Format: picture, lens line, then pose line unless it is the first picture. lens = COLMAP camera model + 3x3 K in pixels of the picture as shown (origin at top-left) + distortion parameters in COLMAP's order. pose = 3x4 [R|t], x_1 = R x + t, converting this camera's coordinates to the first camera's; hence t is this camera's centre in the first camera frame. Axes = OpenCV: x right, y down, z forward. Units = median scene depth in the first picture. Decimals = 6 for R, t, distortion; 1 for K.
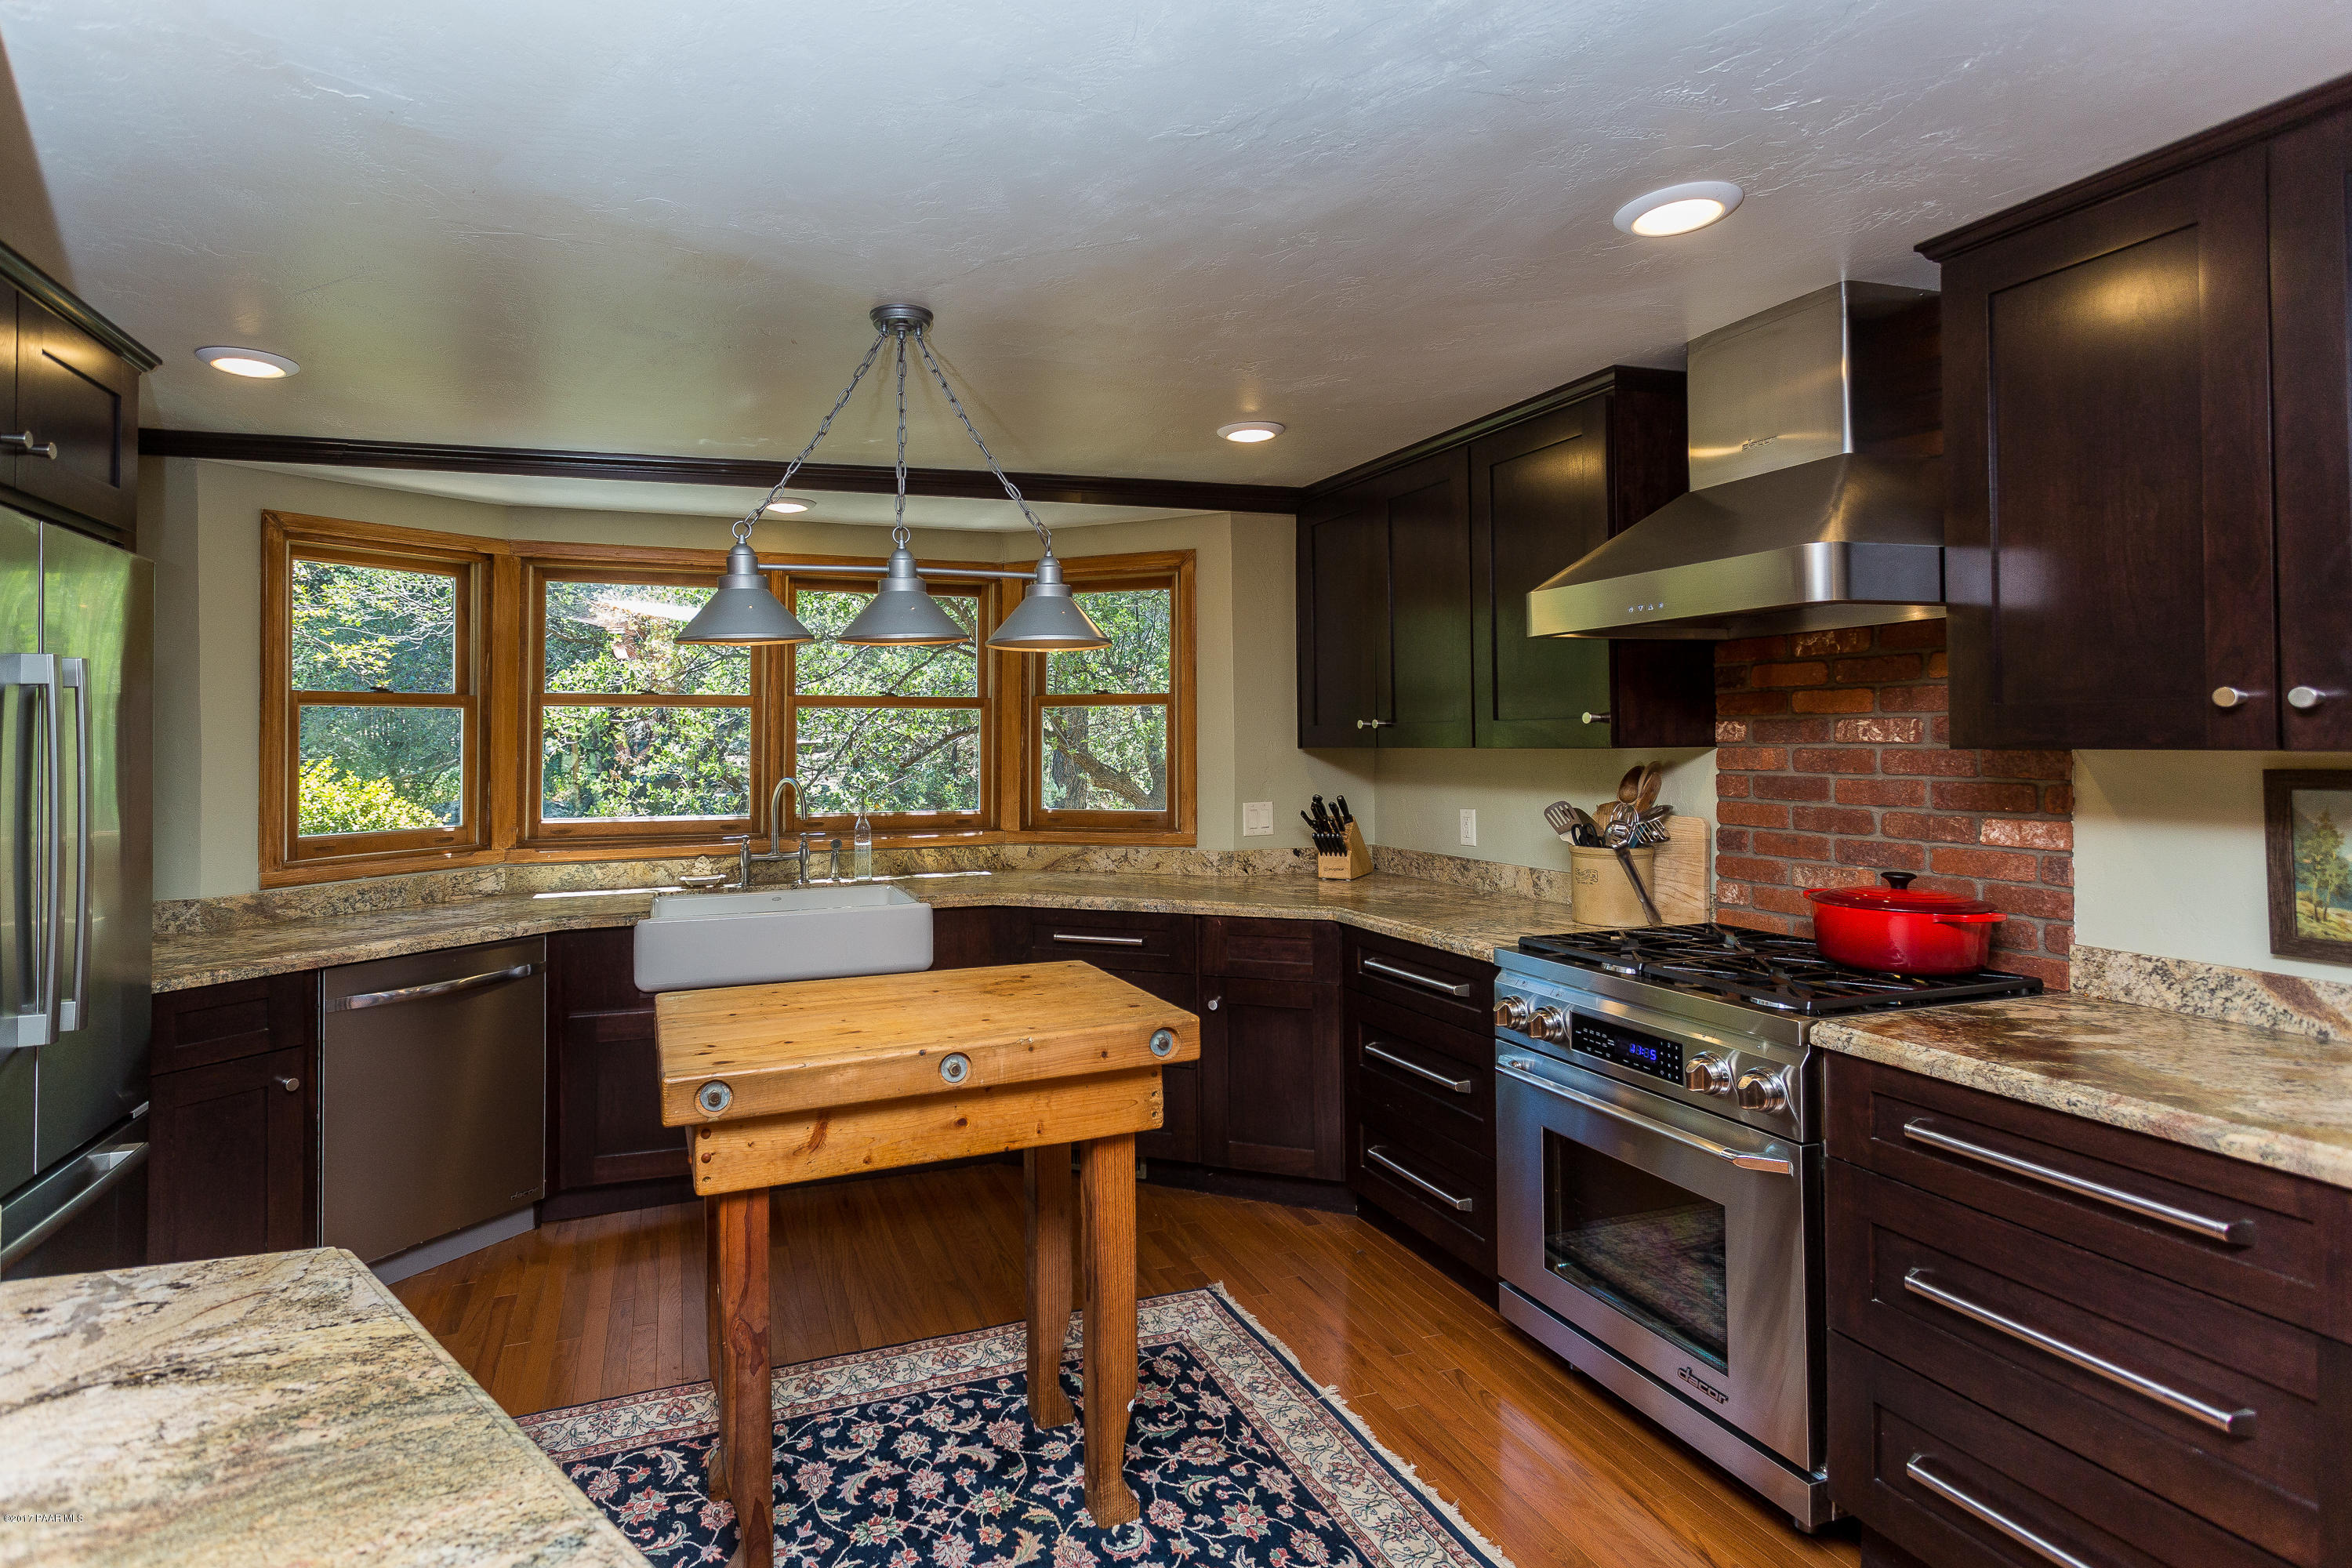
lens RADIAL K [[1170.6, 0, 1174.2], [0, 1170.6, 742.3], [0, 0, 1]] dist [0.000990, 0.000622]
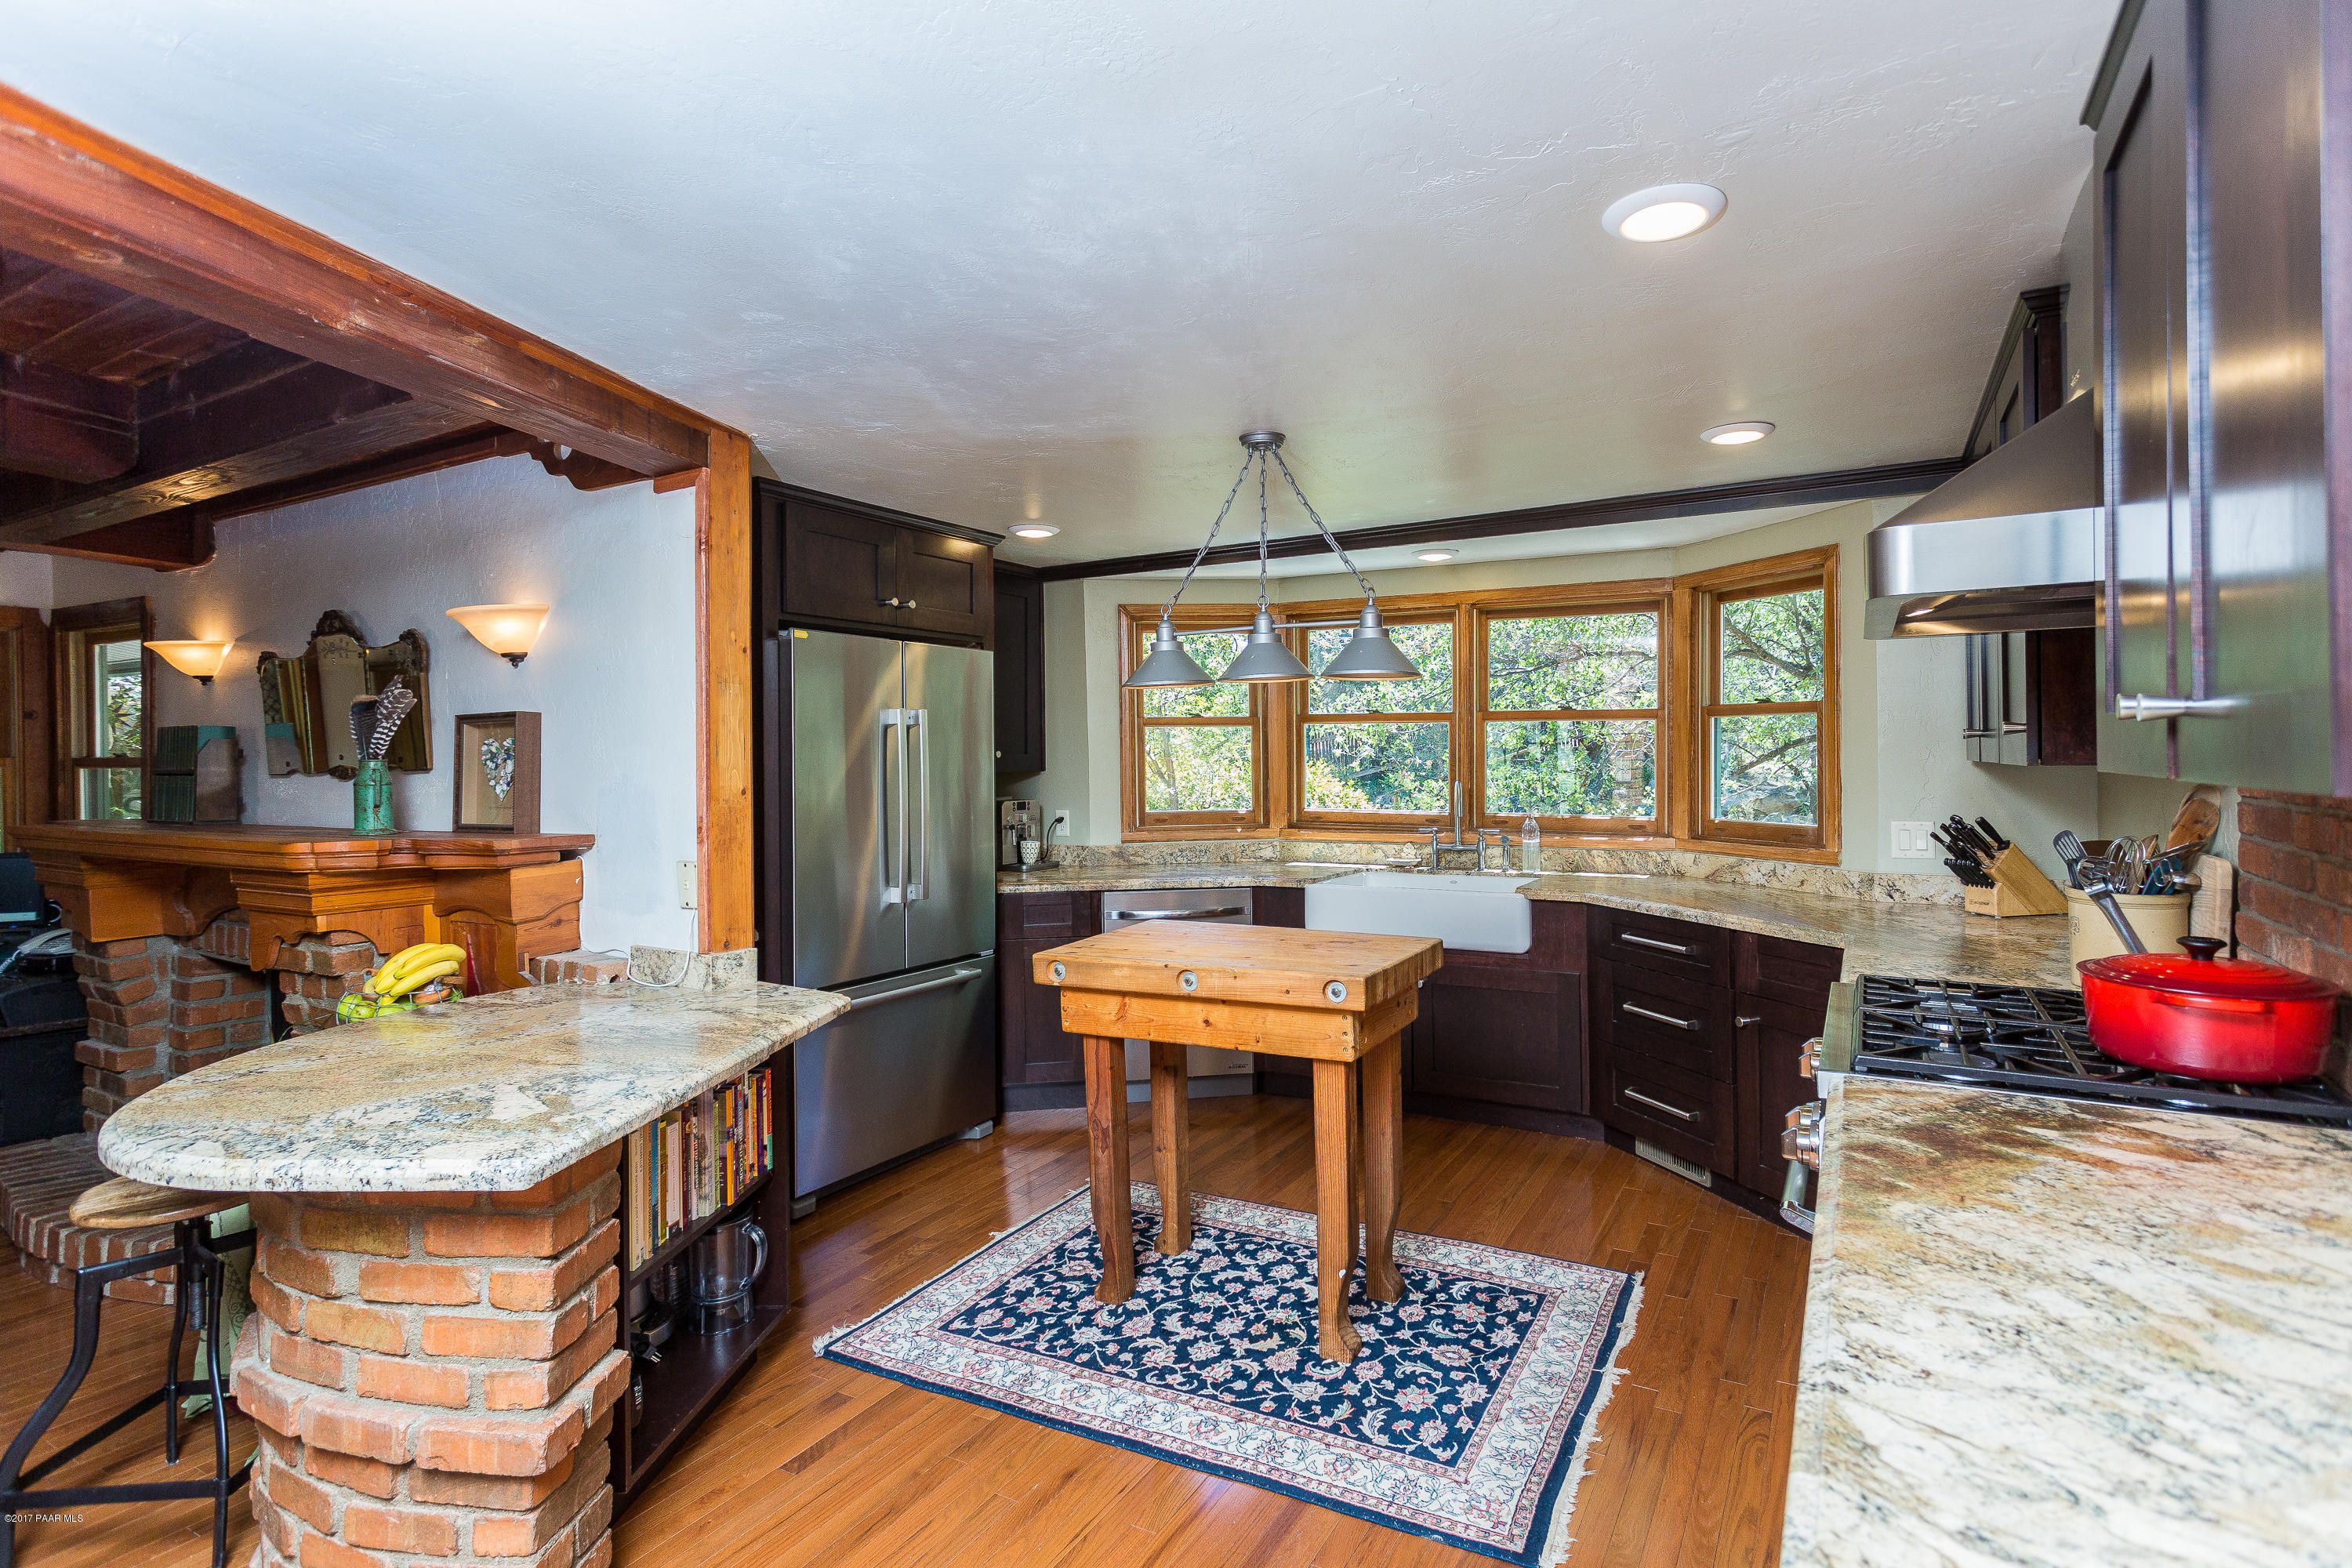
lens RADIAL K [[1112.4, 0, 1188.6], [0, 1112.4, 784.7], [0, 0, 1]] dist [-0.002059, 0.000468]
pose [[0.683622, 0.024718, -0.729418, 0.511889], [-0.000814, 0.999452, 0.033106, -0.006152], [0.729836, -0.022038, 0.683267, 0.040746]]
